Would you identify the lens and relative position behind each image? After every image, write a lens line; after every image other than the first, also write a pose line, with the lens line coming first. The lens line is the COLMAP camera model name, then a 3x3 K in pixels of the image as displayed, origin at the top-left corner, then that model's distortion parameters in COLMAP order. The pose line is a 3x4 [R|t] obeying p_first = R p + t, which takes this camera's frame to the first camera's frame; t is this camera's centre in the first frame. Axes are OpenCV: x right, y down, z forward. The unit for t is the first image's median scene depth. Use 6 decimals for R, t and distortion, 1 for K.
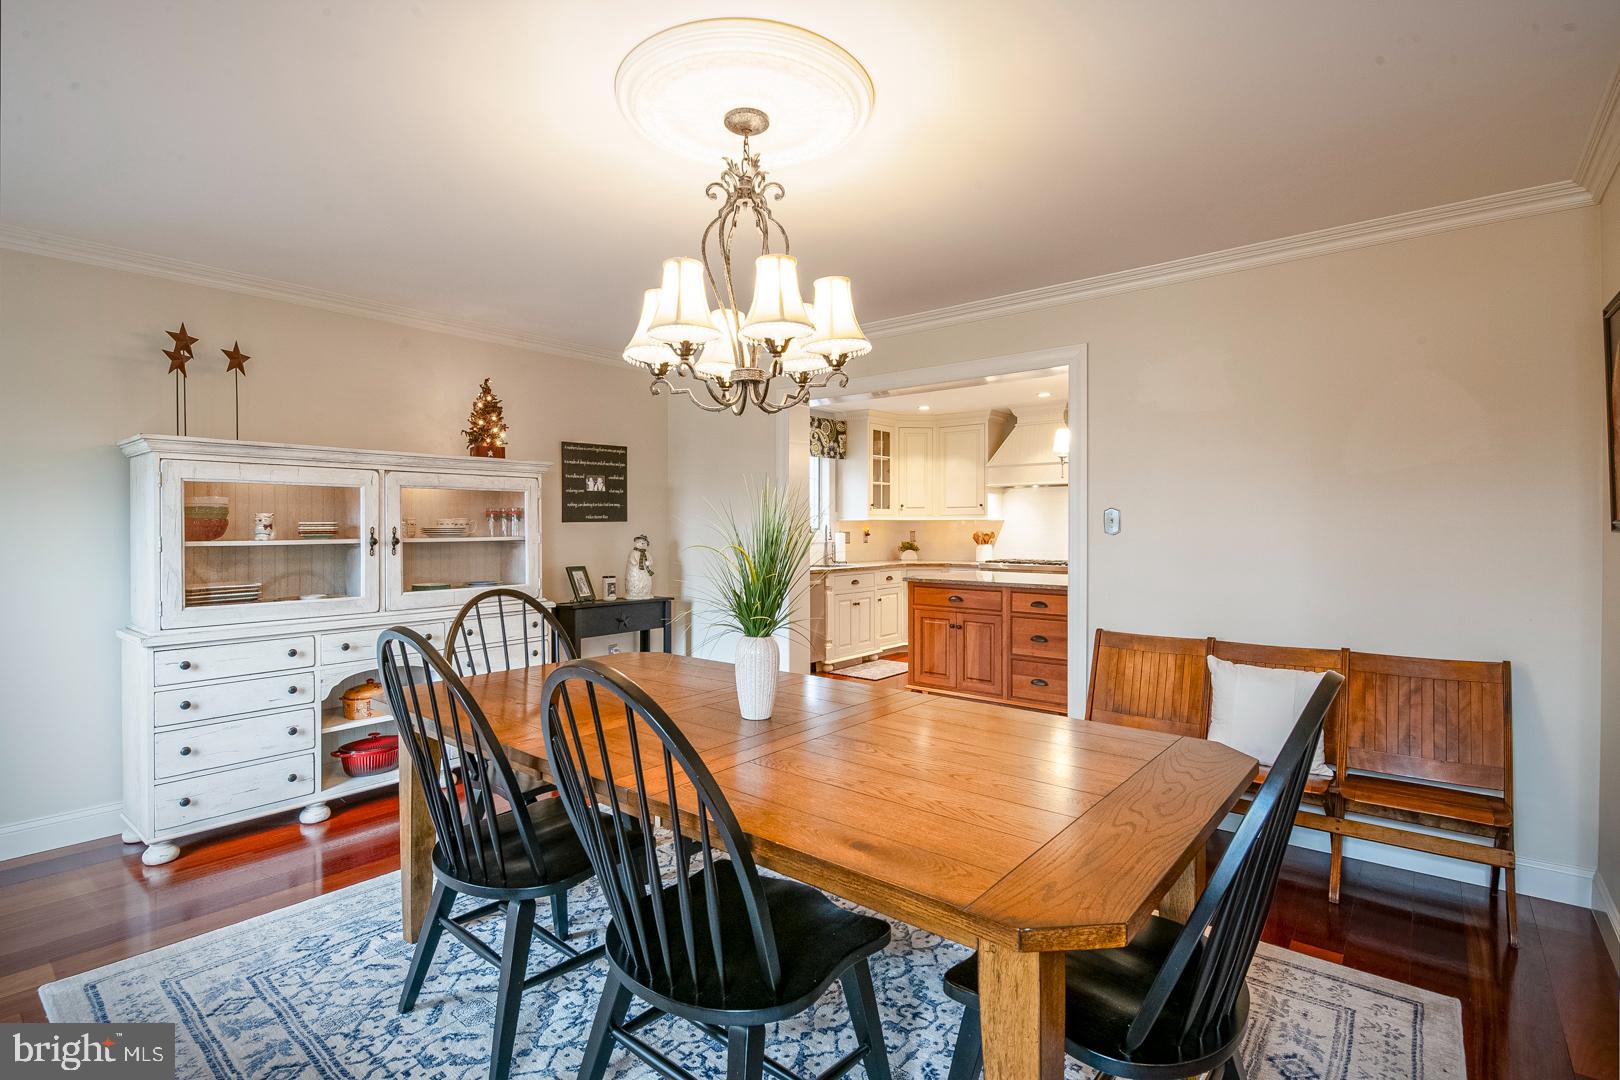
lens RADIAL K [[786.5, 0, 815.1], [0, 786.5, 535.7], [0, 0, 1]] dist [-0.004605, -0.000646]
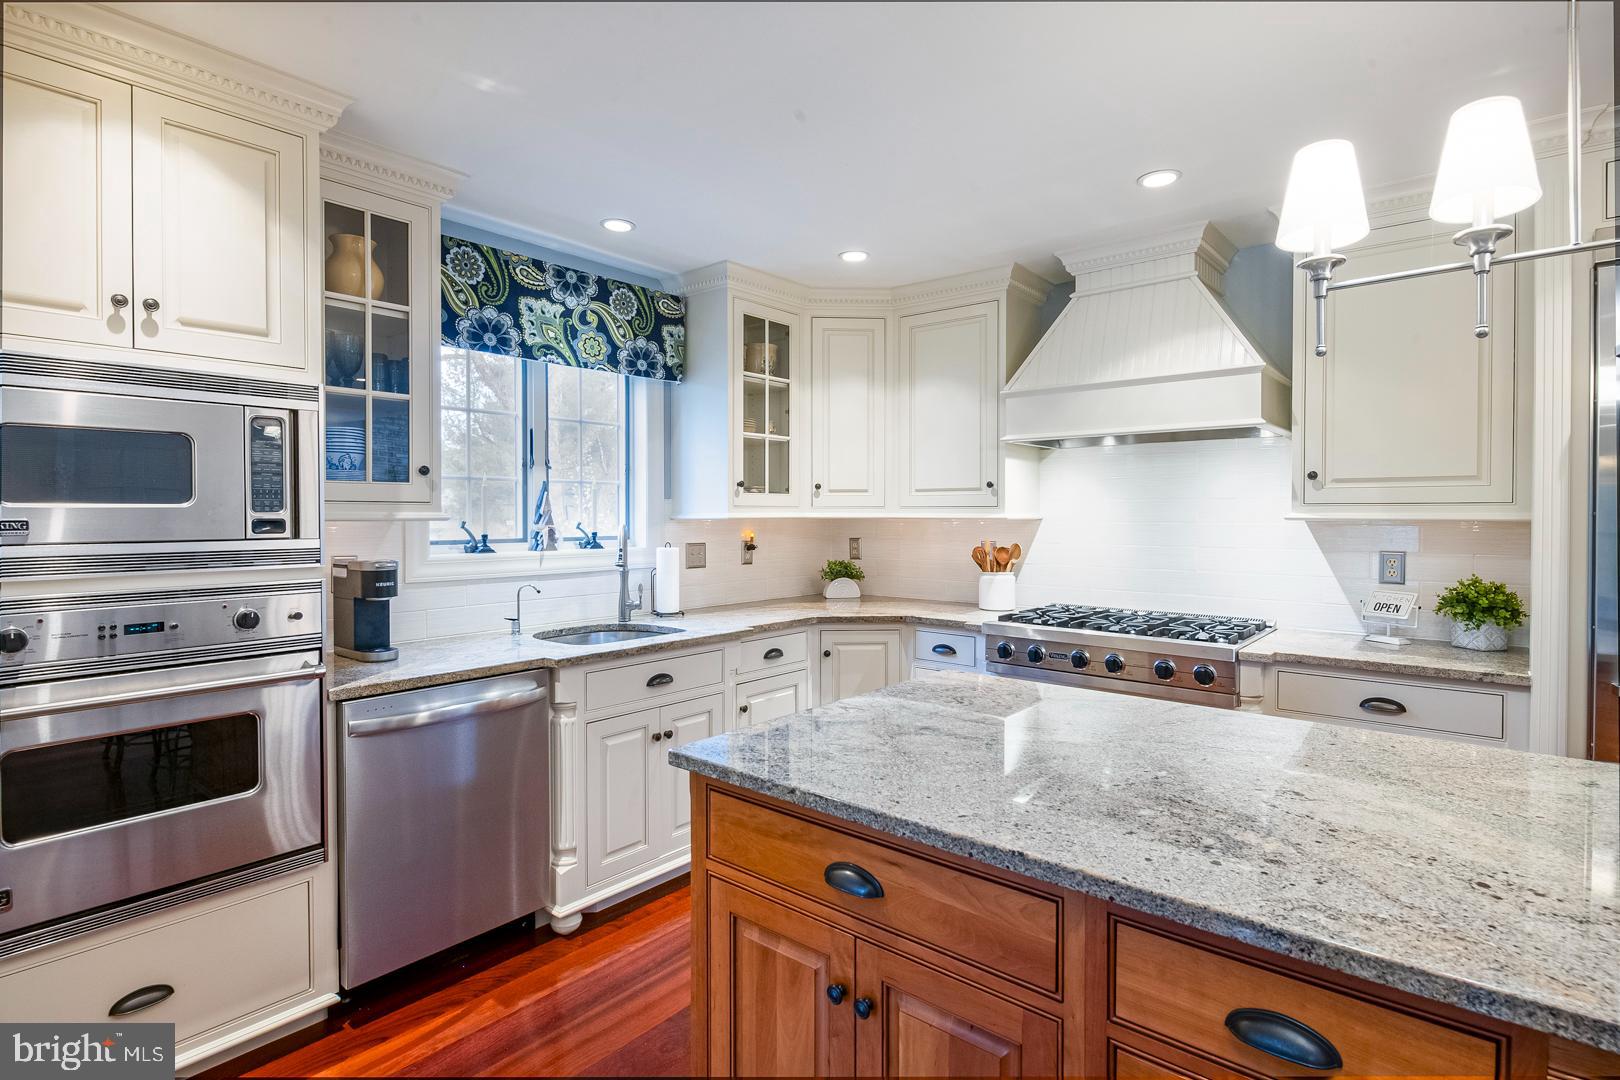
lens RADIAL K [[812.9, 0, 800.2], [0, 812.9, 526.1], [0, 0, 1]] dist [0.002238, -0.005738]
pose [[0.999281, 0.001343, -0.037890, 0.122362], [-0.001259, 0.999997, 0.002247, -0.016524], [0.037893, -0.002197, 0.999279, 0.539915]]
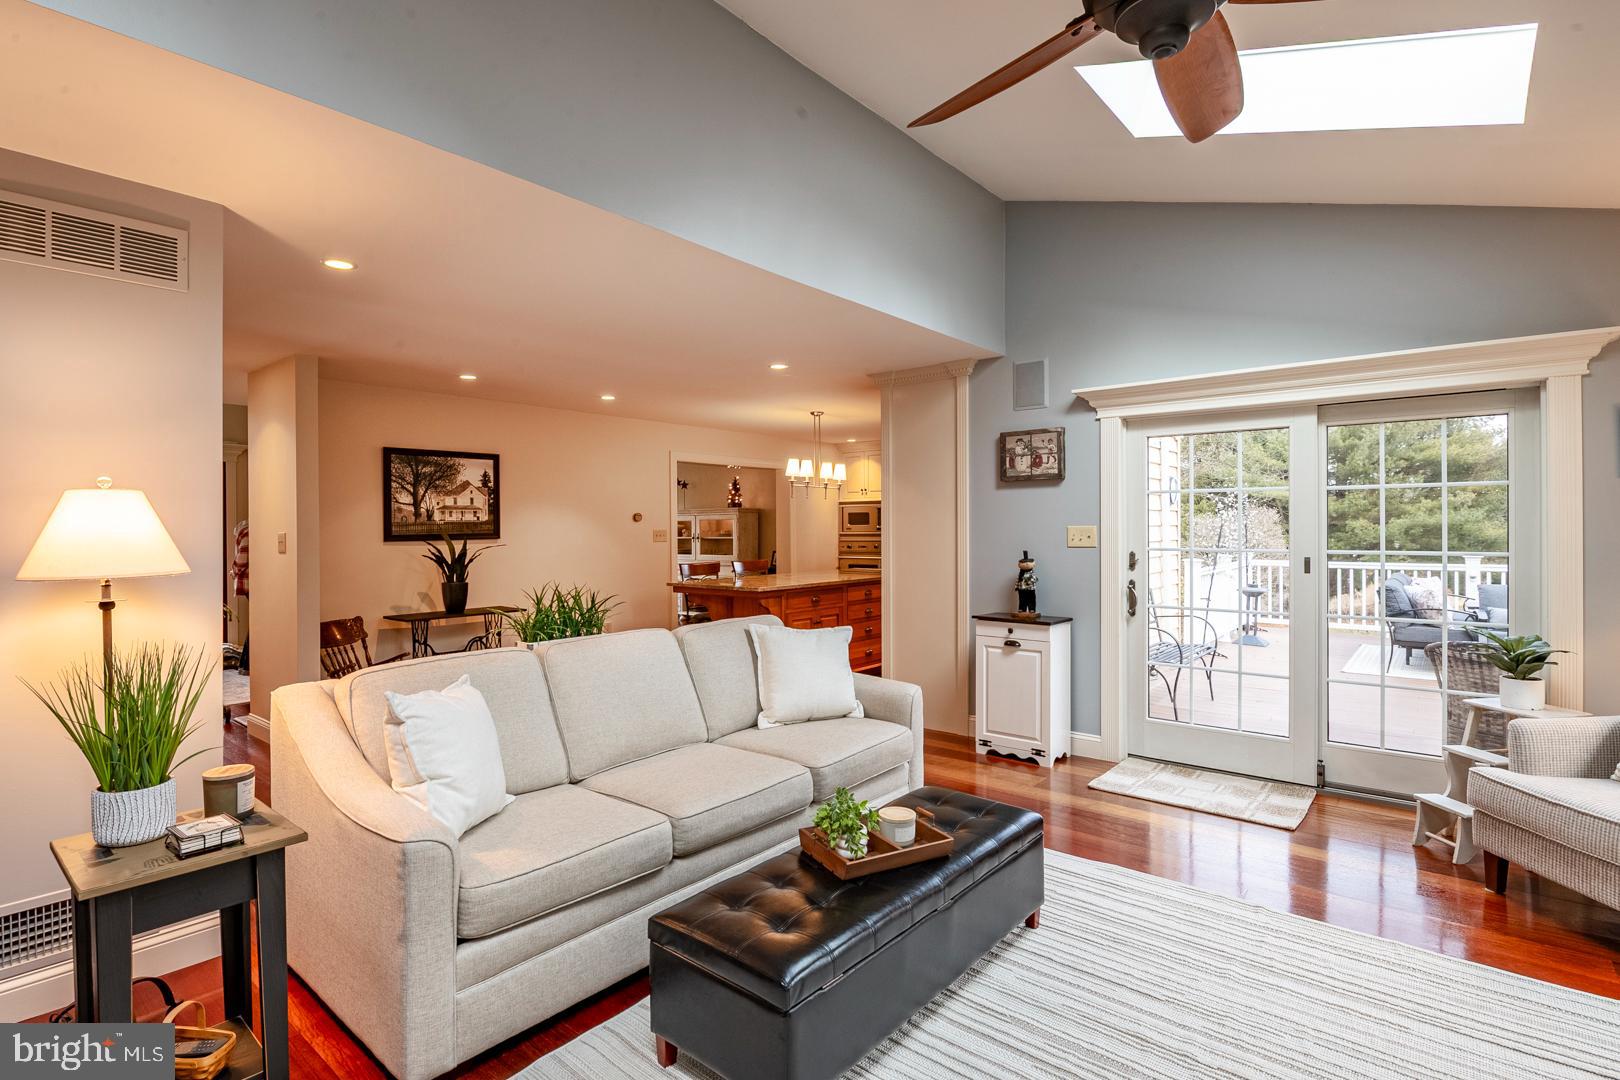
lens RADIAL K [[786.5, 0, 811.0], [0, 786.5, 528.8], [0, 0, 1]] dist [-0.004605, -0.000646]
pose [[-0.025245, 0.008077, -0.999649, 1.184043], [-0.003342, 0.999961, 0.008164, -0.025826], [0.999676, 0.003547, -0.025217, 0.706823]]
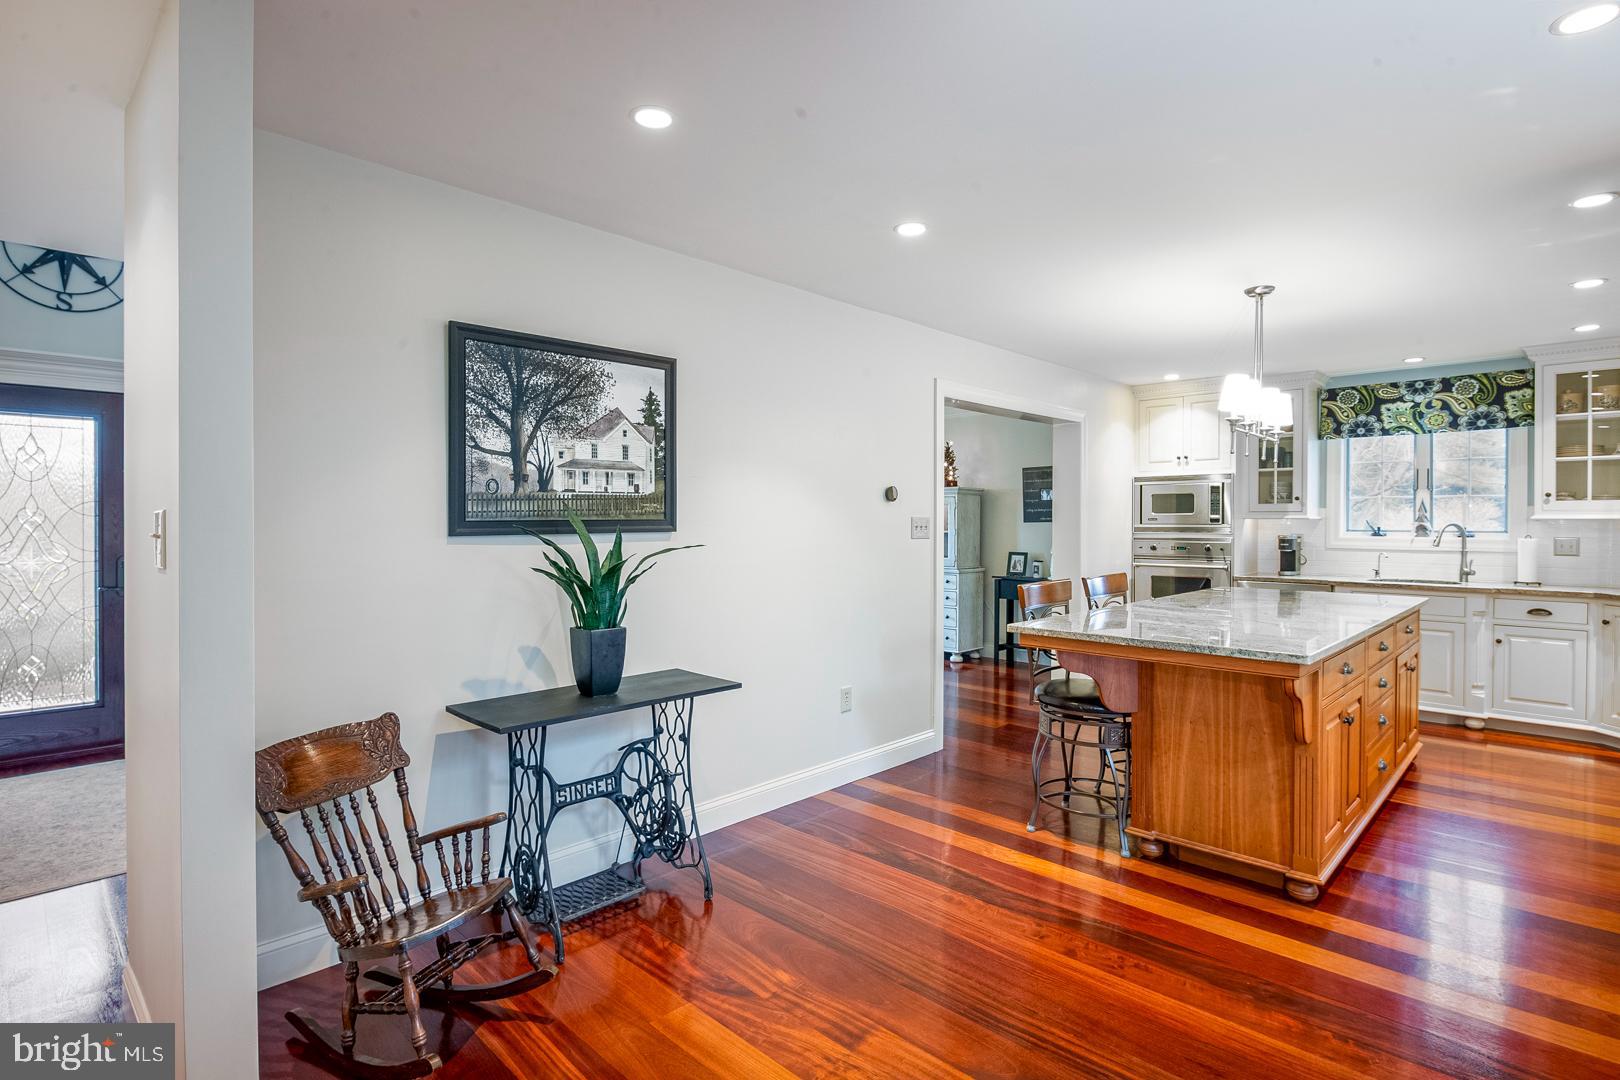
lens RADIAL K [[812.9, 0, 796.2], [0, 812.9, 522.9], [0, 0, 1]] dist [0.002238, -0.005738]
pose [[-0.124977, 0.009128, -0.992118, 0.783762], [-0.010885, 0.999885, 0.010570, -0.017021], [0.992100, 0.012120, -0.124863, 0.478128]]
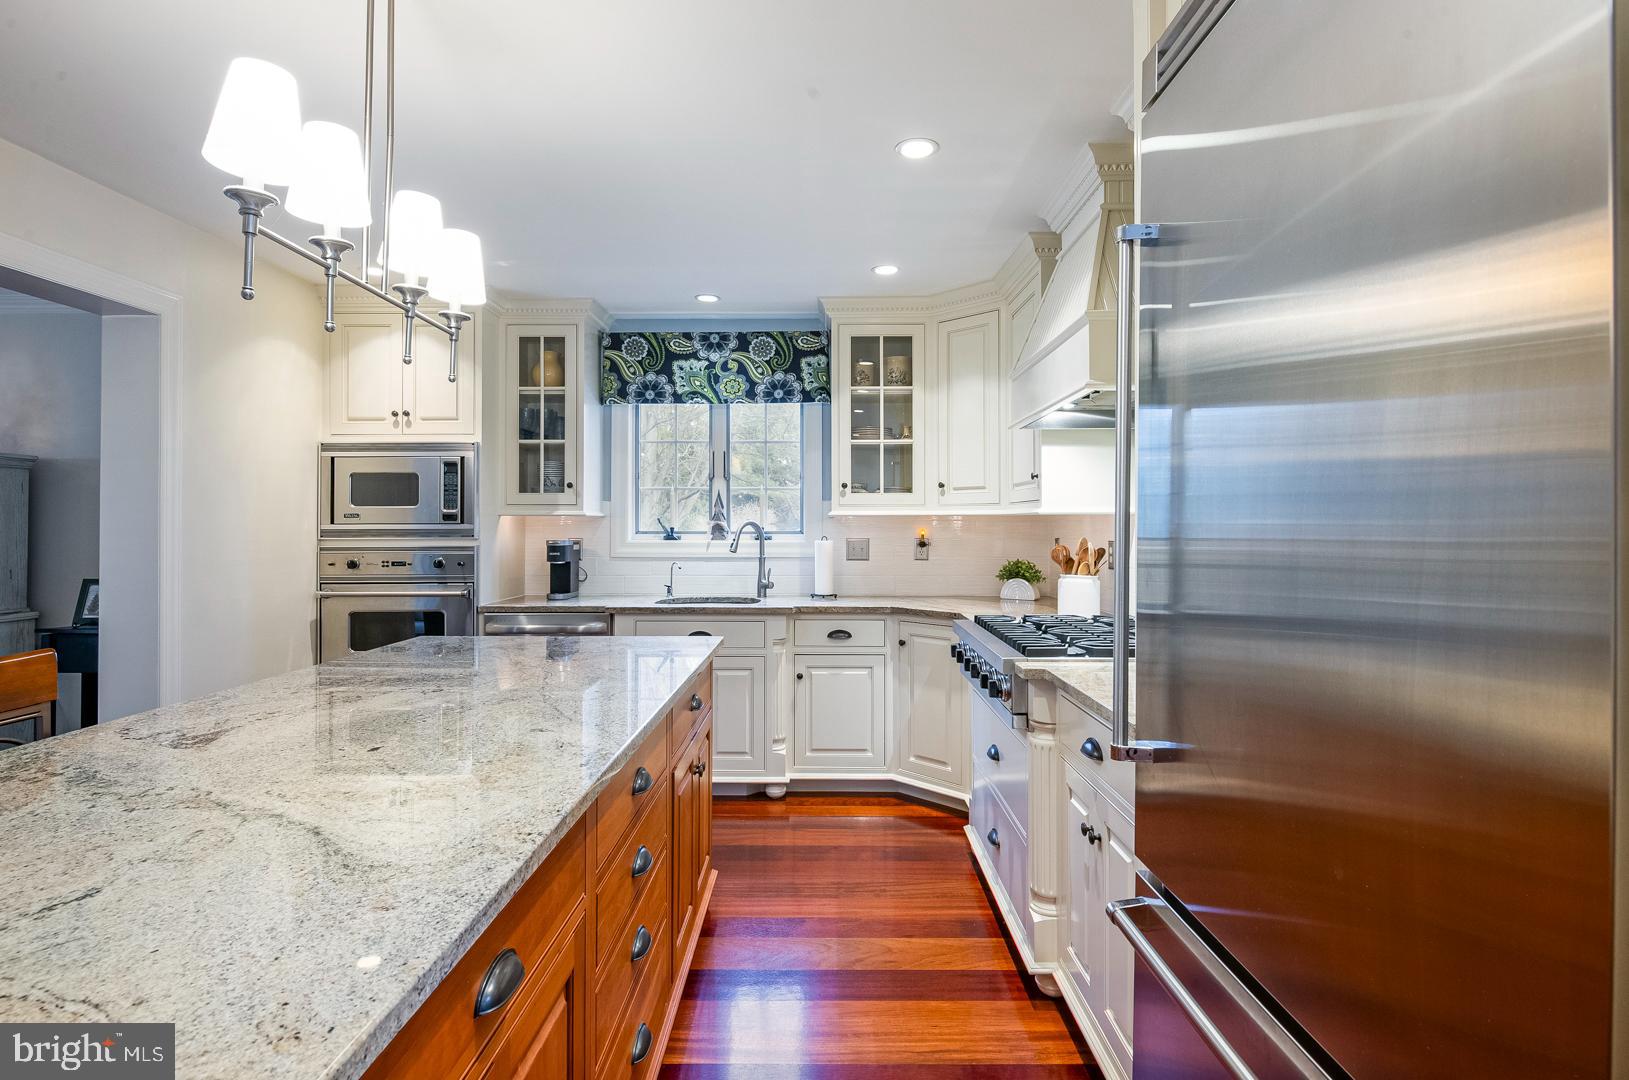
lens RADIAL K [[817.4, 0, 817.7], [0, 817.4, 526.2], [0, 0, 1]] dist [0.002238, -0.005738]
pose [[0.606147, 0.005567, -0.795334, 0.474513], [-0.011563, 0.999932, -0.001814, -0.011989], [0.795269, 0.010296, 0.606169, 0.660770]]
